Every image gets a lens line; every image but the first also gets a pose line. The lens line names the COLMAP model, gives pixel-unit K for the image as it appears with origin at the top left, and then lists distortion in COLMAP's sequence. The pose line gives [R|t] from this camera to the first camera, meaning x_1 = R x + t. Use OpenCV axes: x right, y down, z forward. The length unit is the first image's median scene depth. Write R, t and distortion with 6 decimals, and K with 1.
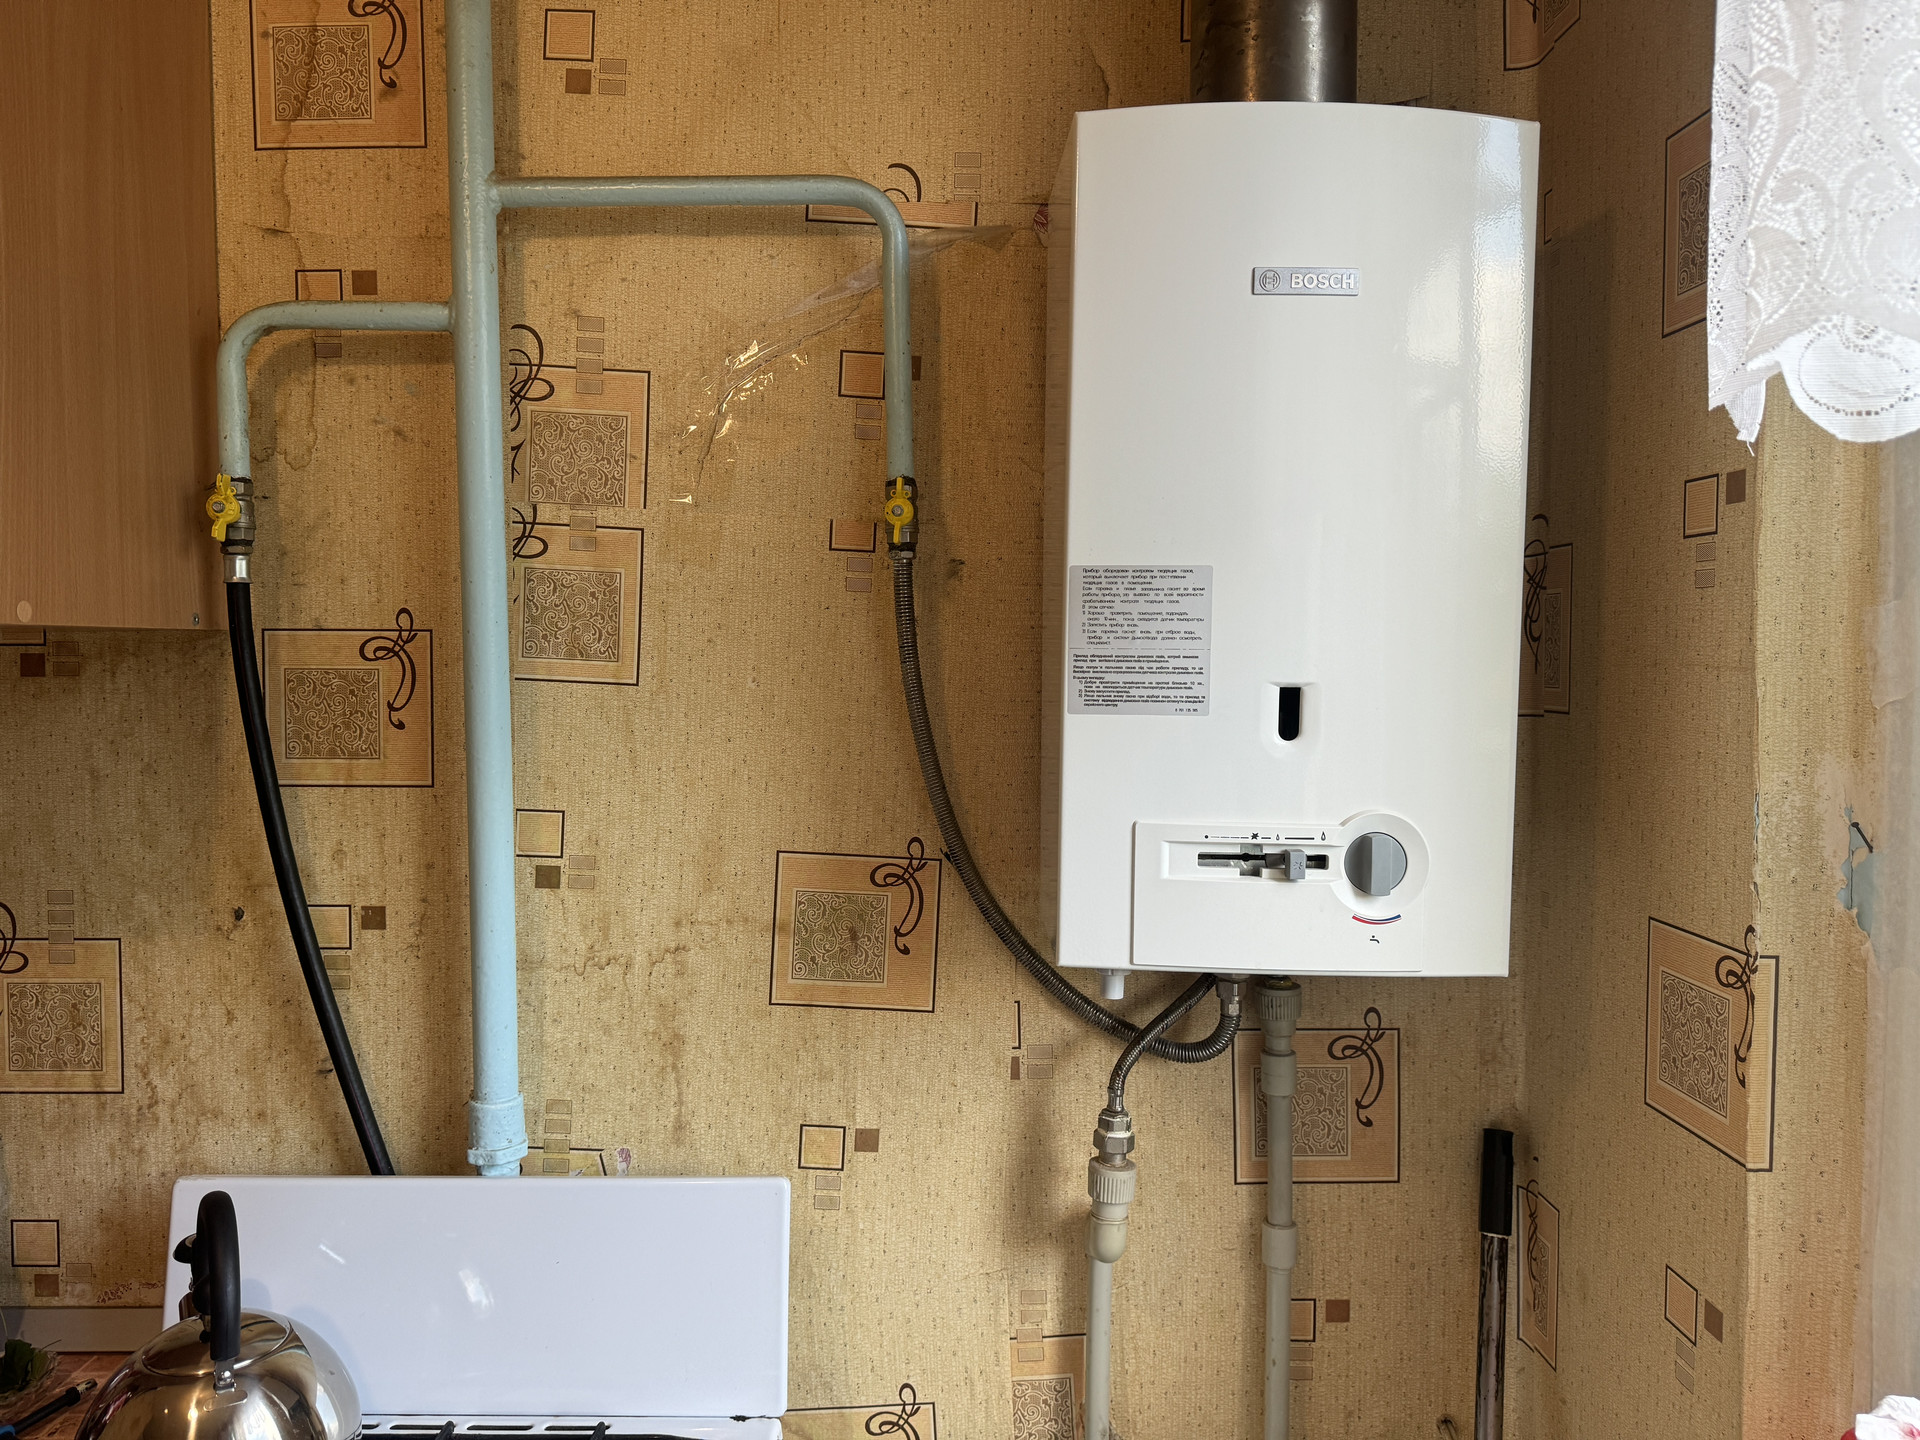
lens RADIAL K [[1327.3, 0, 959.1], [0, 1327.3, 712.7], [0, 0, 1]] dist [0.022955, -0.018946]
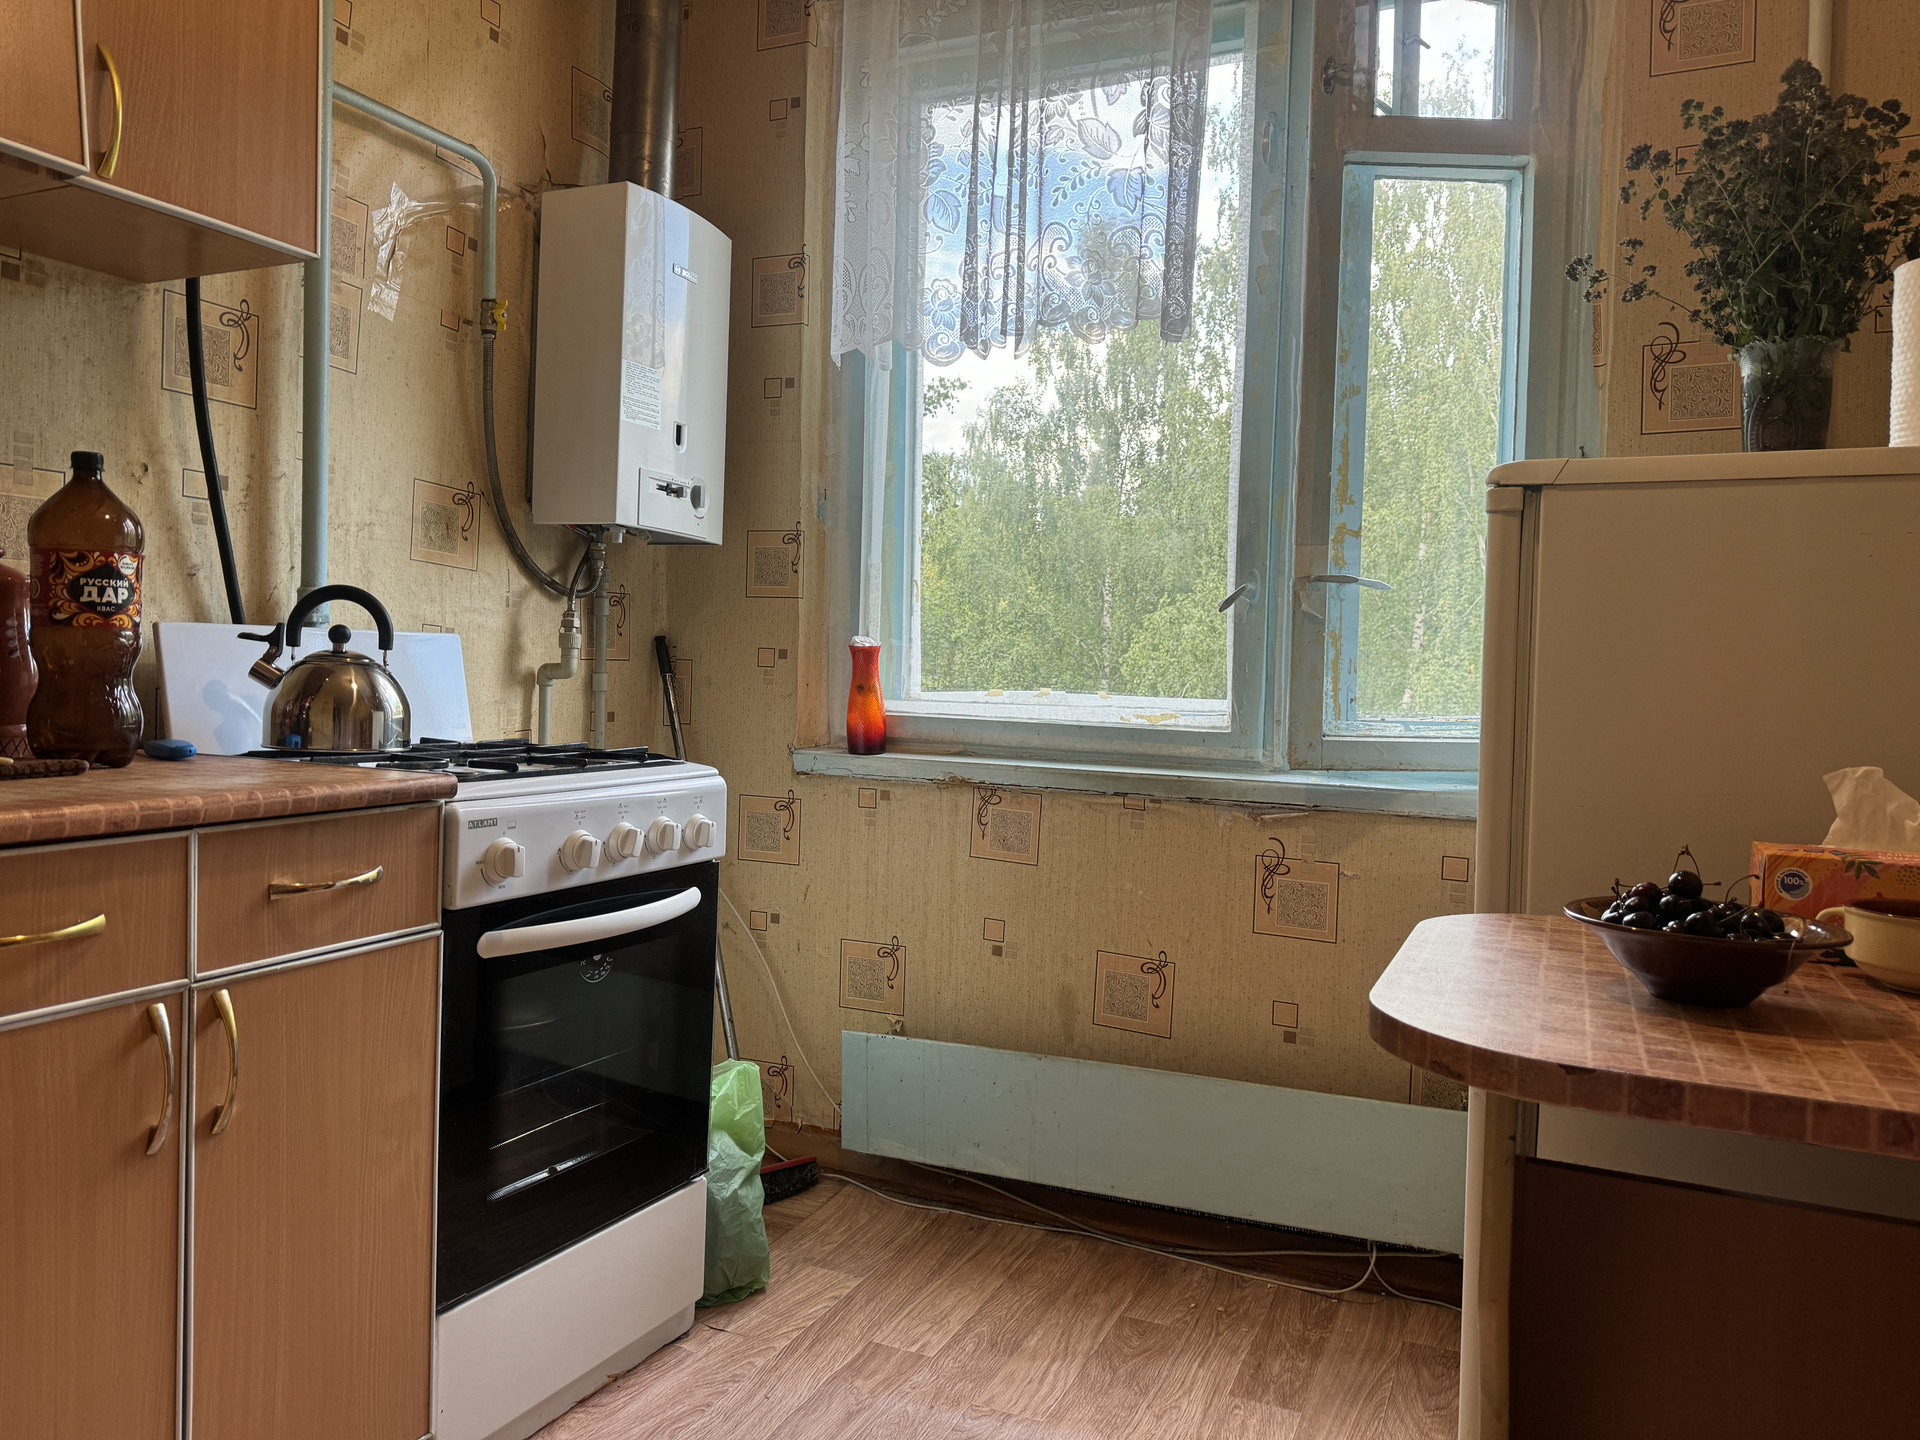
lens RADIAL K [[1327.3, 0, 952.7], [0, 1327.3, 715.1], [0, 0, 1]] dist [0.022955, -0.018946]
pose [[0.448356, -0.017826, 0.893678, -1.520839], [-0.008357, 0.999674, 0.024133, 0.395415], [-0.893816, -0.018289, 0.448060, -0.553845]]
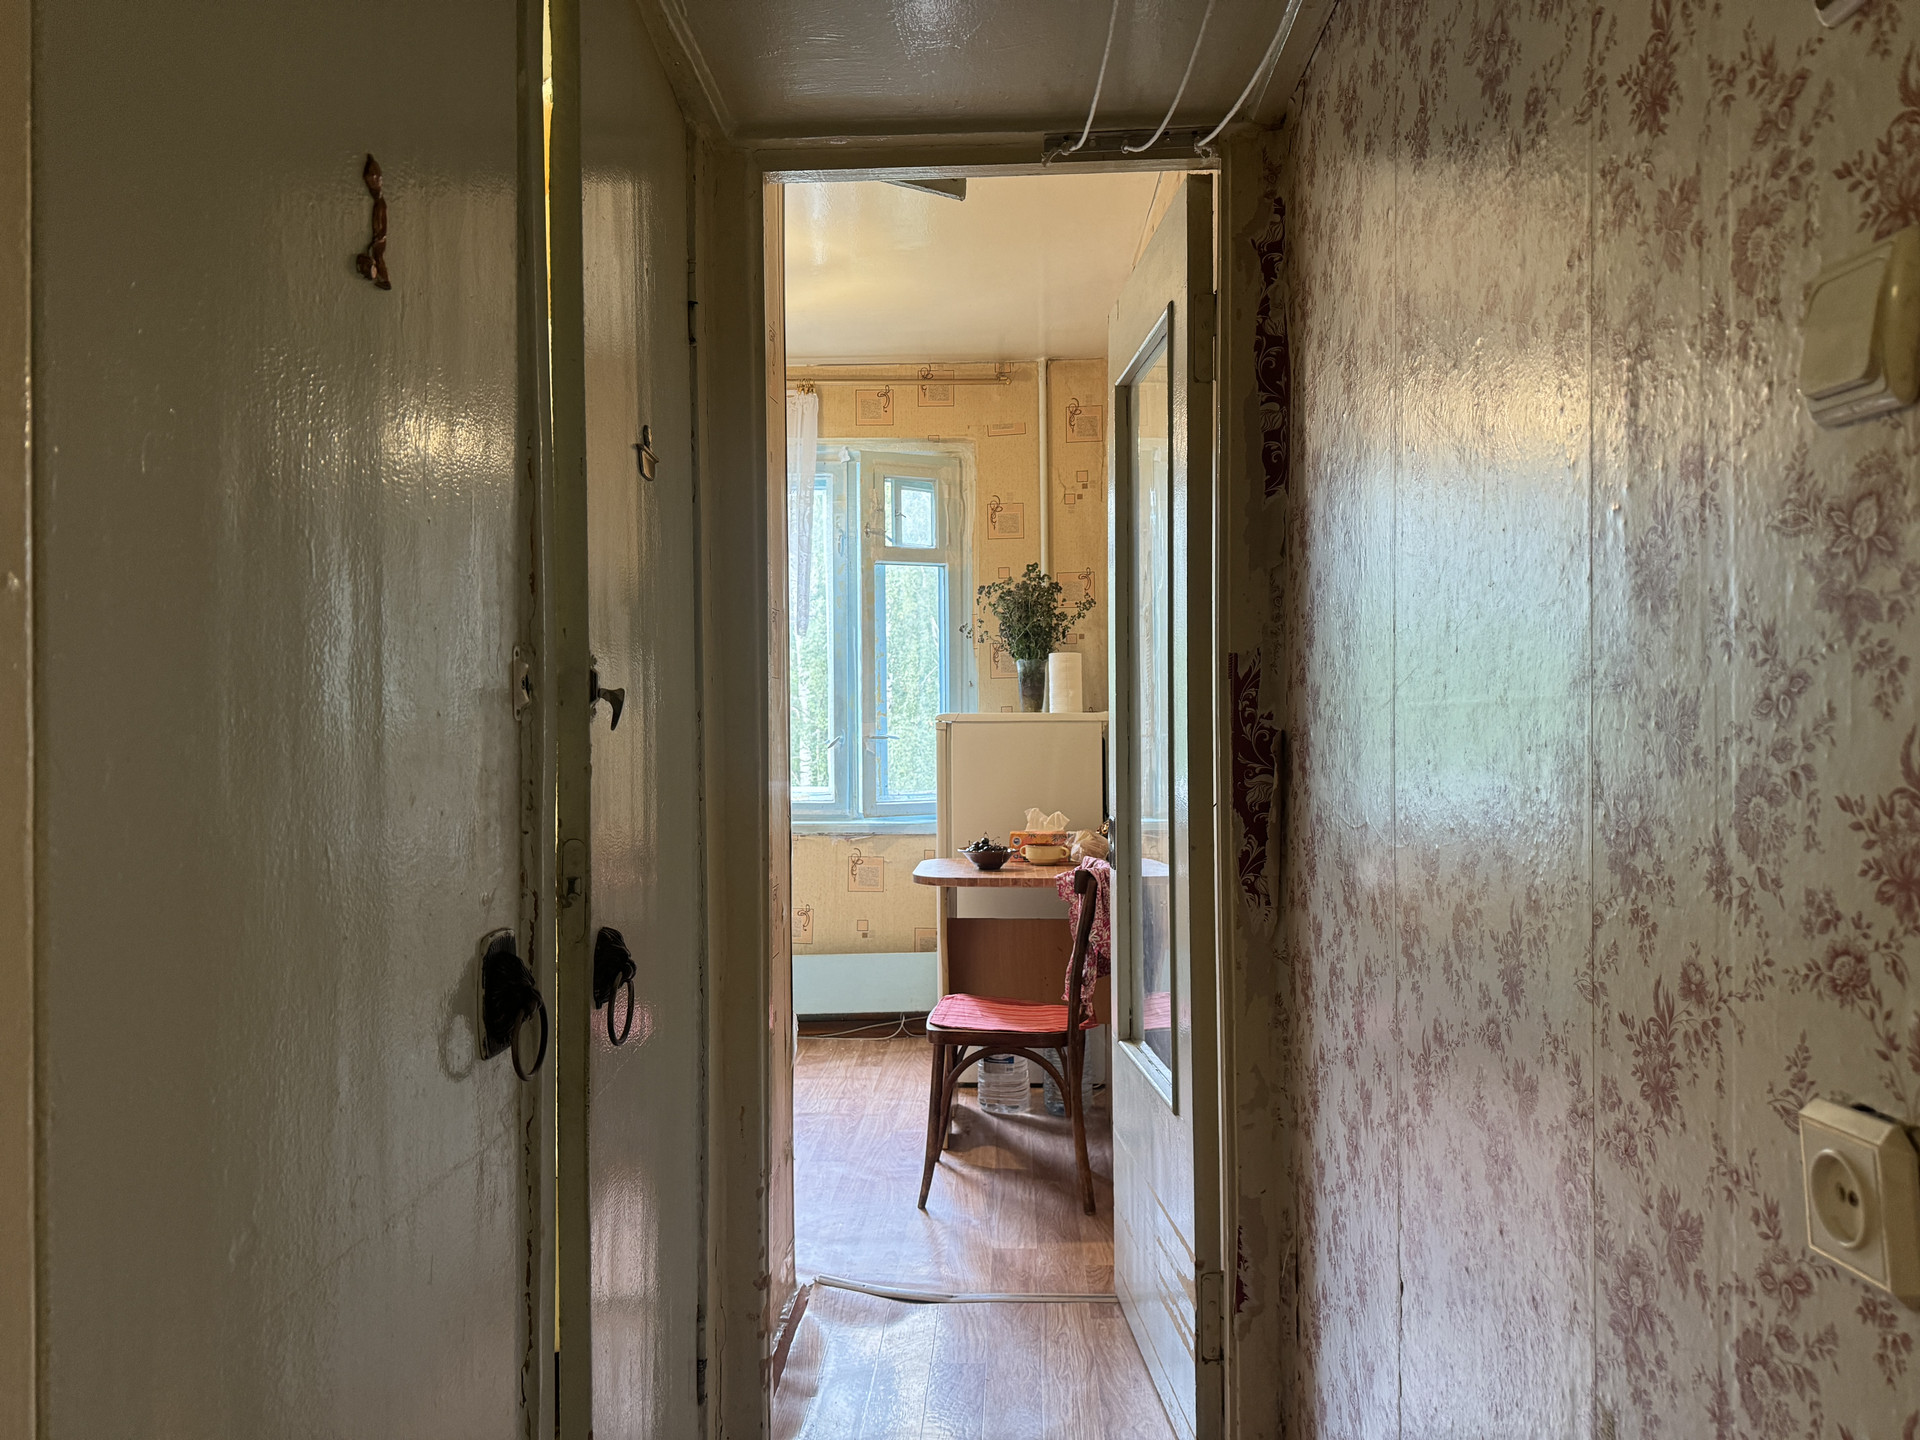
lens RADIAL K [[1327.3, 0, 960.6], [0, 1327.3, 724.2], [0, 0, 1]] dist [0.022955, -0.018946]
pose [[0.070335, 0.008025, 0.997491, -4.106454], [0.021630, 0.999720, -0.009568, 0.244506], [-0.997289, 0.022249, 0.070142, -0.790320]]
